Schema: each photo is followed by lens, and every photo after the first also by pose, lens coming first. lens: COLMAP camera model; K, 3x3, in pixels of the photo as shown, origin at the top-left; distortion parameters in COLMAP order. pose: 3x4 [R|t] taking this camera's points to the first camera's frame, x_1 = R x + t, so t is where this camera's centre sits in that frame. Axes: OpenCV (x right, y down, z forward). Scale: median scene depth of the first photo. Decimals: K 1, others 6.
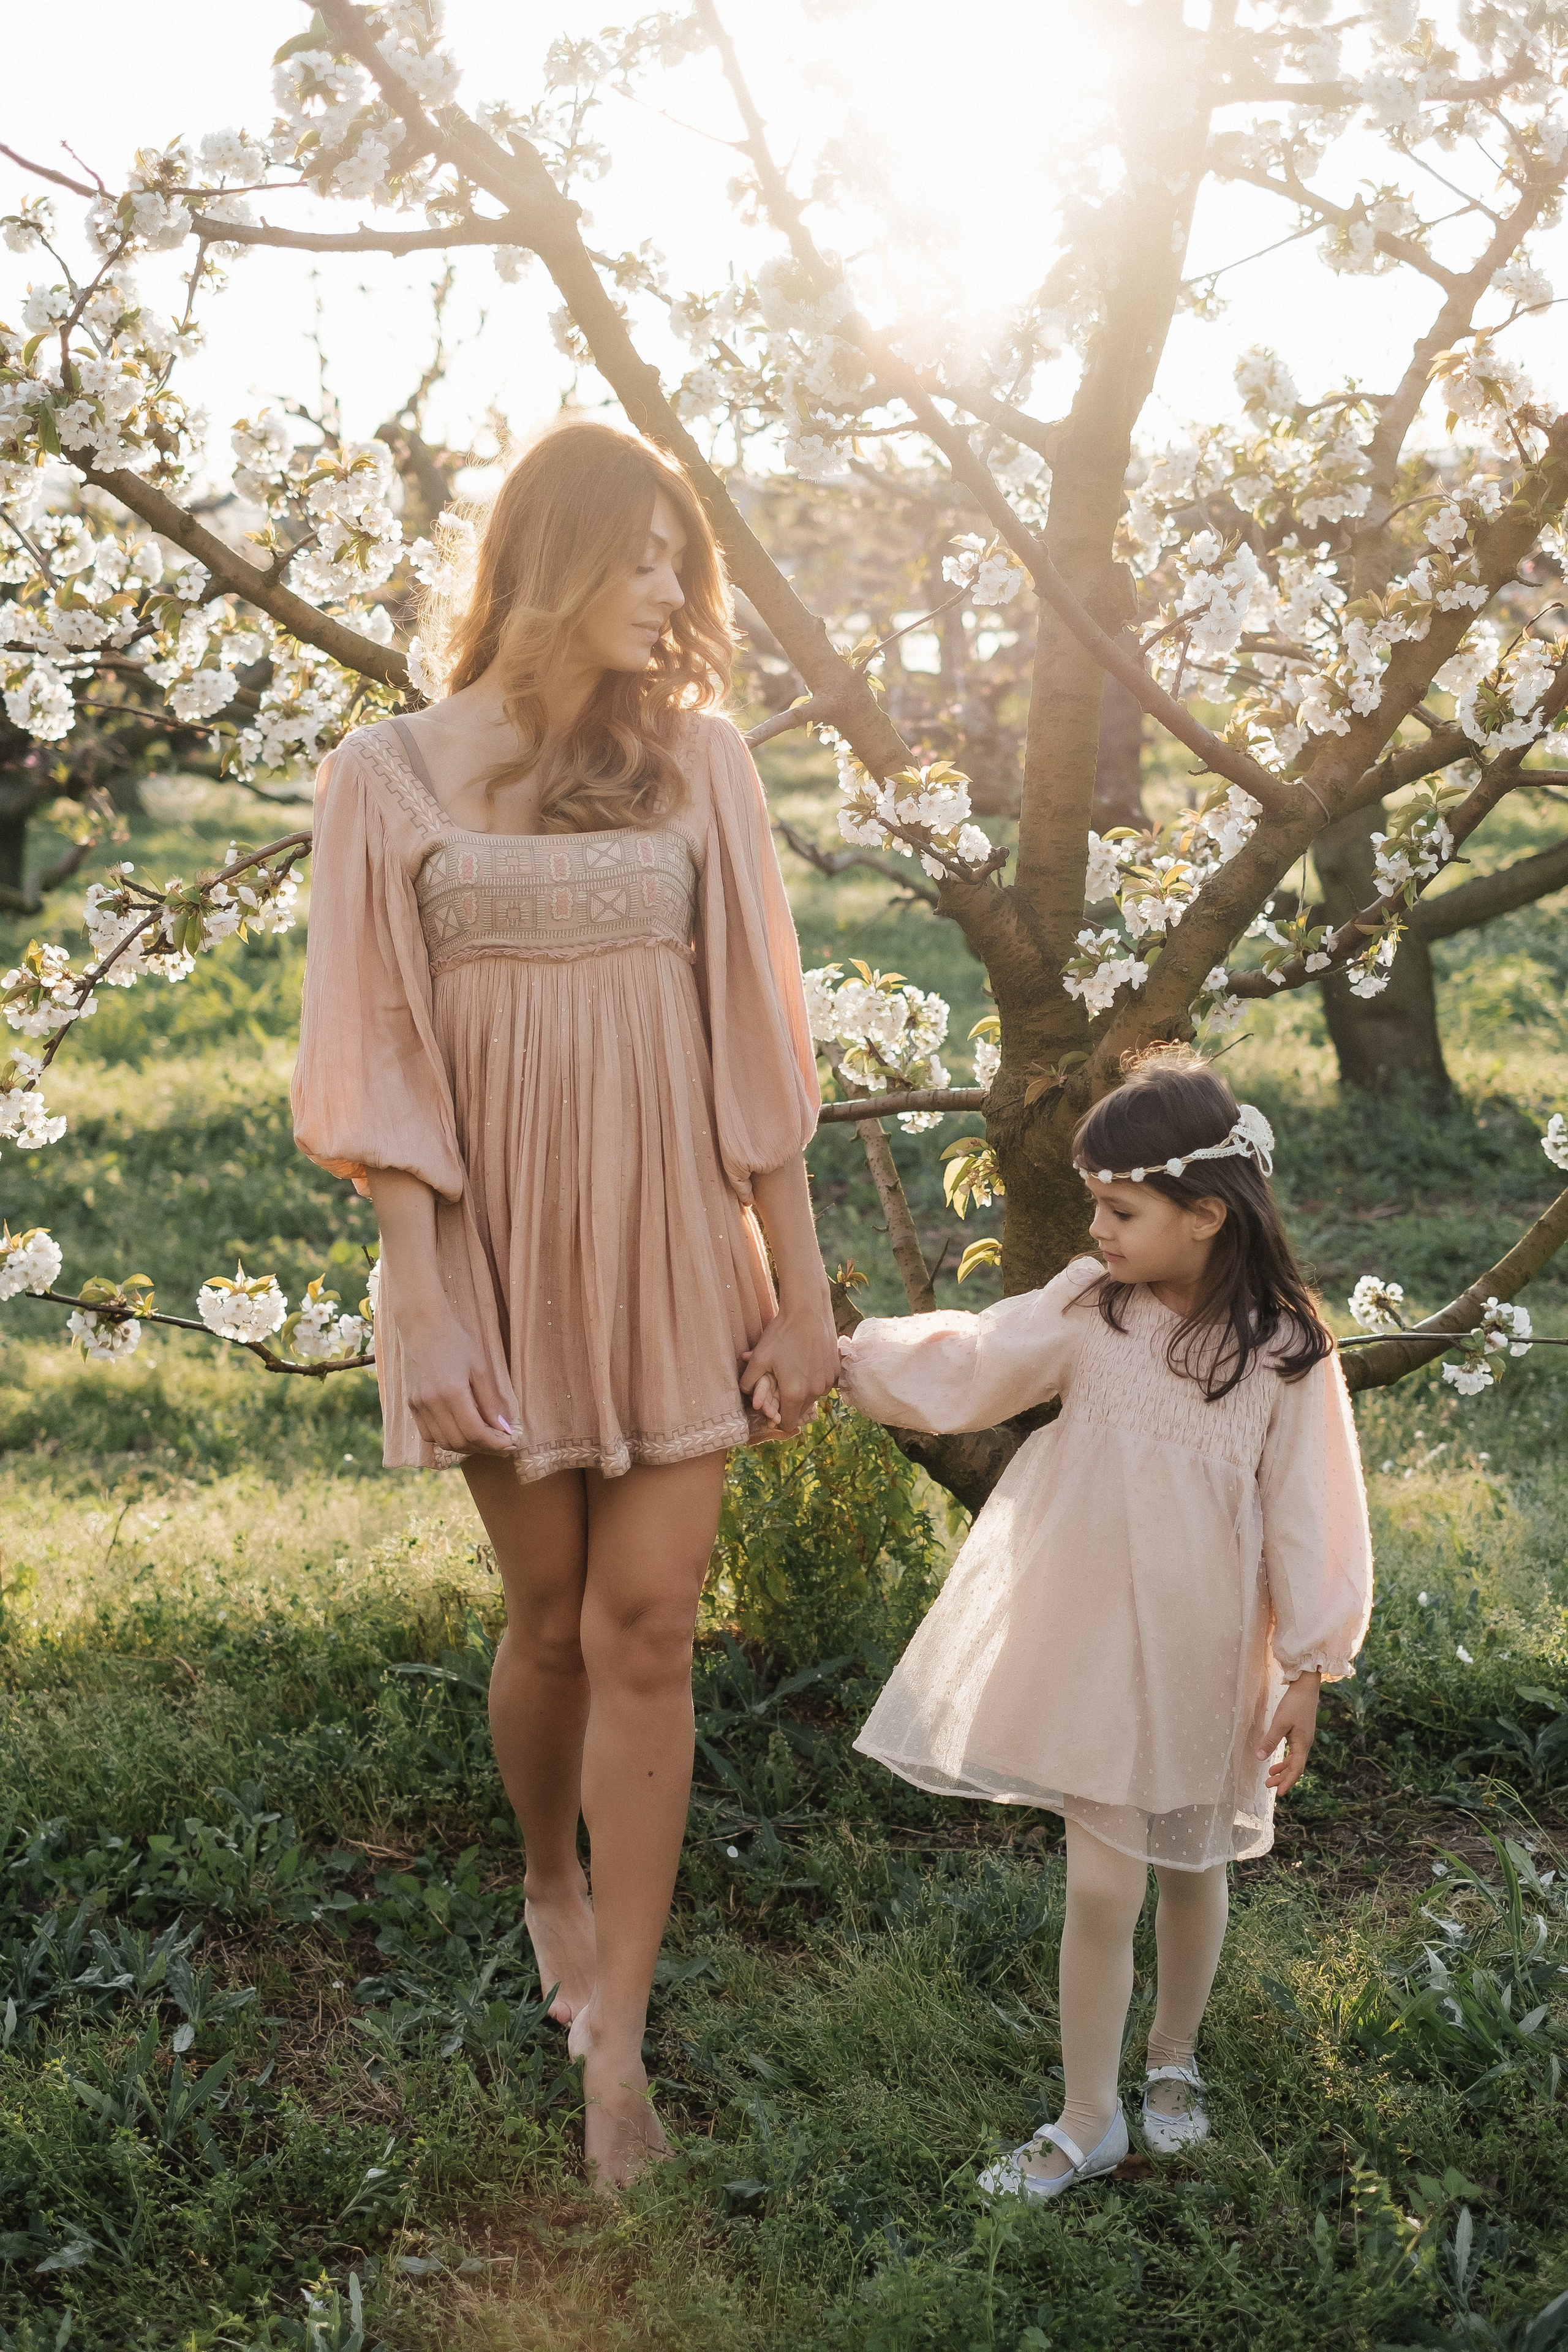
lens RADIAL K [[3750.1, 0, 798.6], [0, 3750.1, 1177.5], [0, 0, 1]] dist [-0.037815, 0.000000]
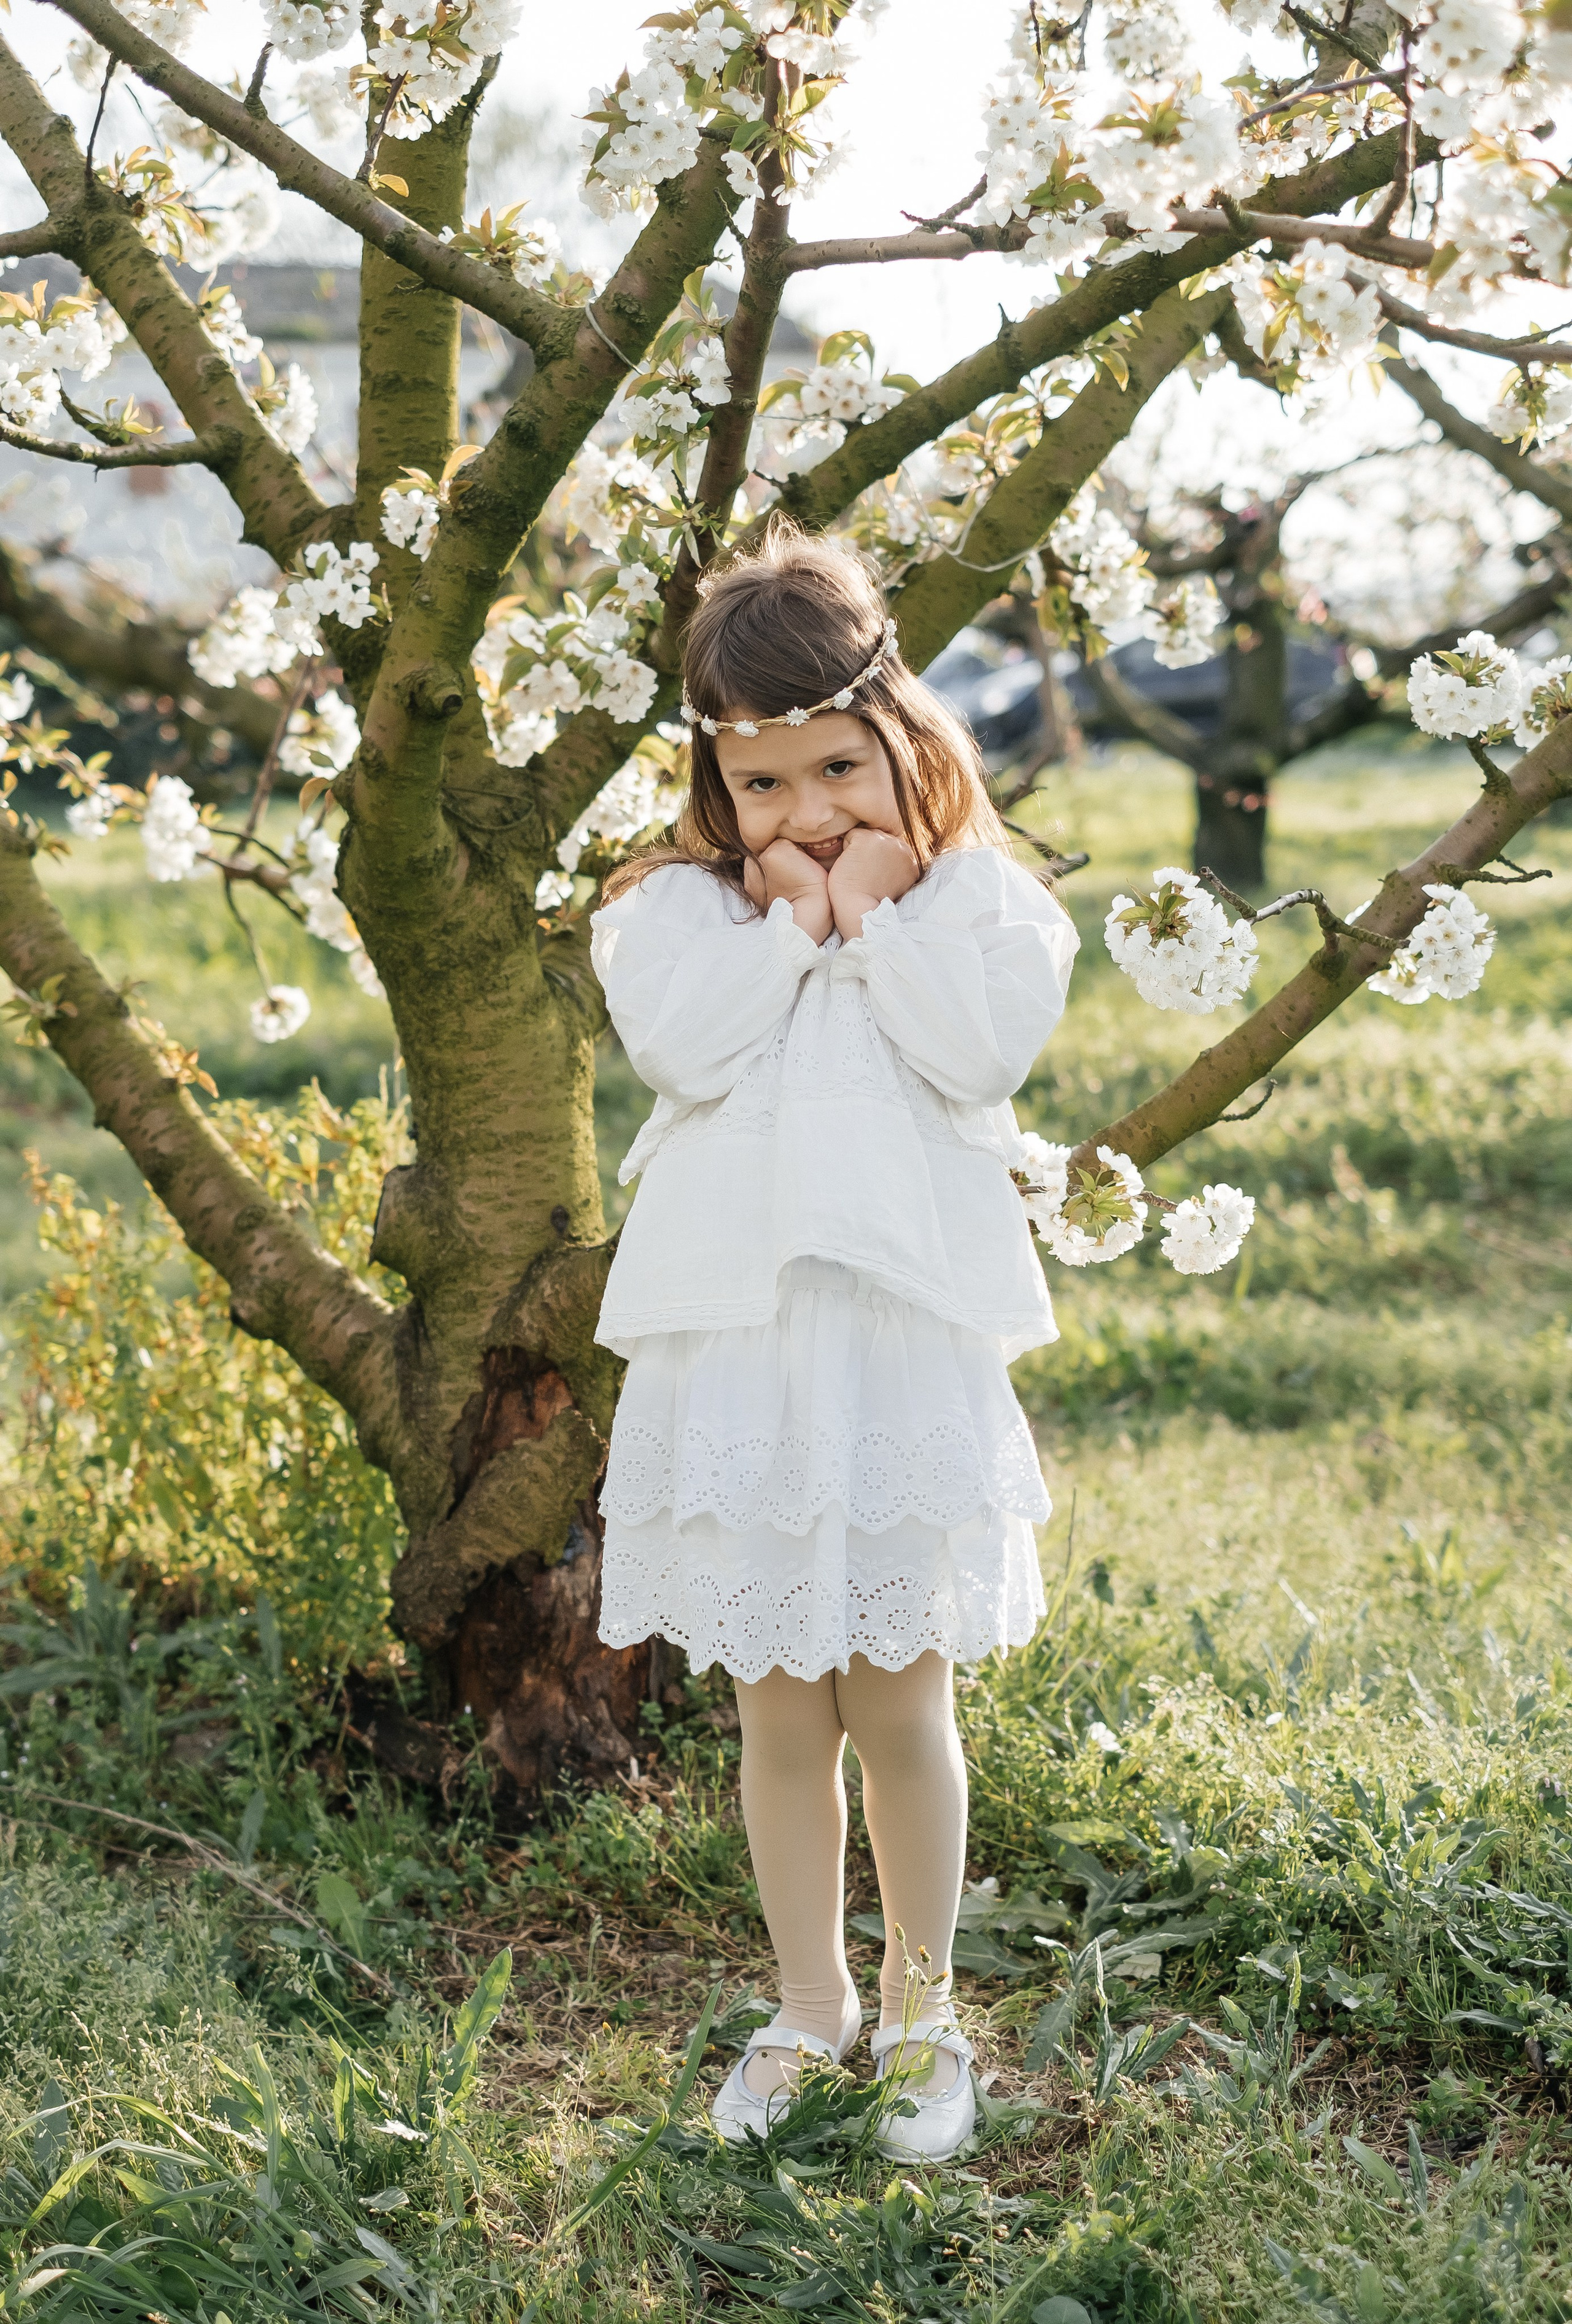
lens RADIAL K [[3943.7, 0, 712.1], [0, 3943.7, 1260.3], [0, 0, 1]] dist [-0.030402, 0.000000]
pose [[0.851141, 0.069079, -0.520371, 0.501083], [-0.075537, 0.997104, 0.008813, 0.049475], [0.519473, 0.031807, 0.853895, 0.426943]]
